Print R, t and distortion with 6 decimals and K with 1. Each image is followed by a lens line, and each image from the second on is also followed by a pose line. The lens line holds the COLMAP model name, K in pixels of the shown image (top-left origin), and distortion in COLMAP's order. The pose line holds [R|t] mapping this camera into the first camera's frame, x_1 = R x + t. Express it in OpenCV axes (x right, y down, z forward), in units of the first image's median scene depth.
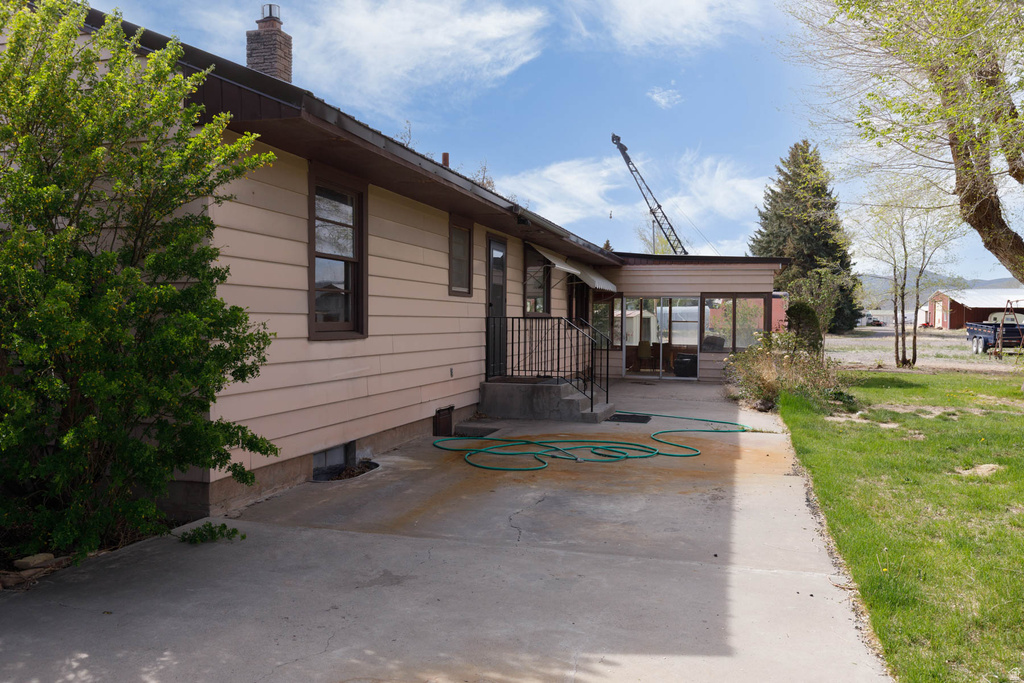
lens RADIAL K [[797.7, 0, 513.7], [0, 797.7, 340.9], [0, 0, 1]] dist [0.003504, 0.003081]
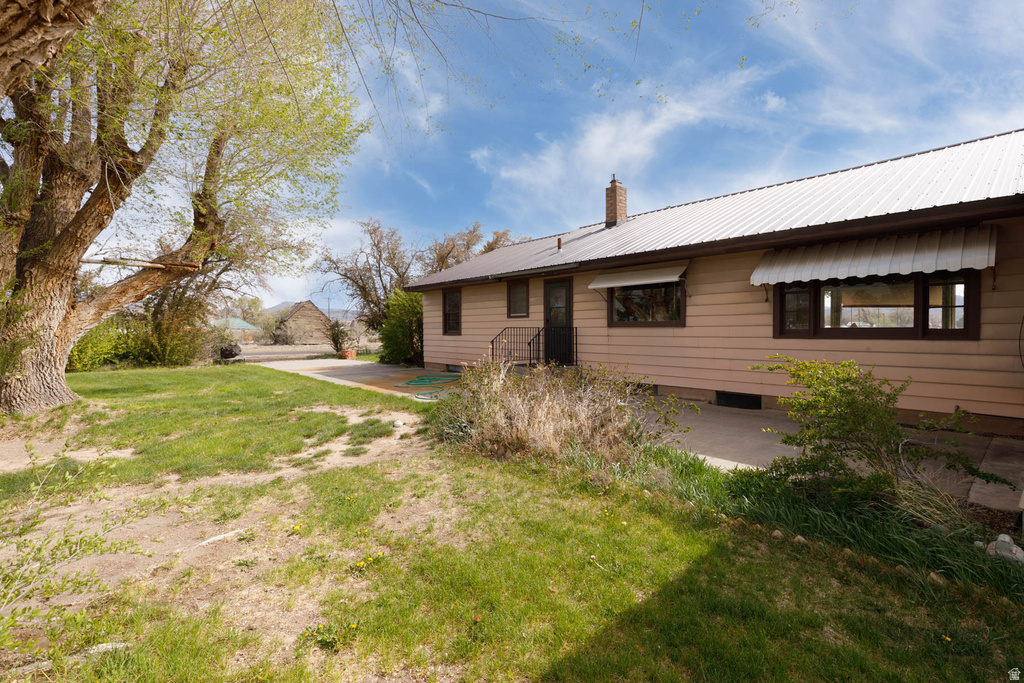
lens RADIAL K [[462.2, 0, 513.6], [0, 462.2, 339.2], [0, 0, 1]] dist [0.001214, 0.000241]
pose [[-0.564185, 0.006712, -0.825621, 0.774017], [-0.025244, 0.999359, 0.025375, -0.024455], [0.825263, 0.035159, -0.563654, 1.372244]]
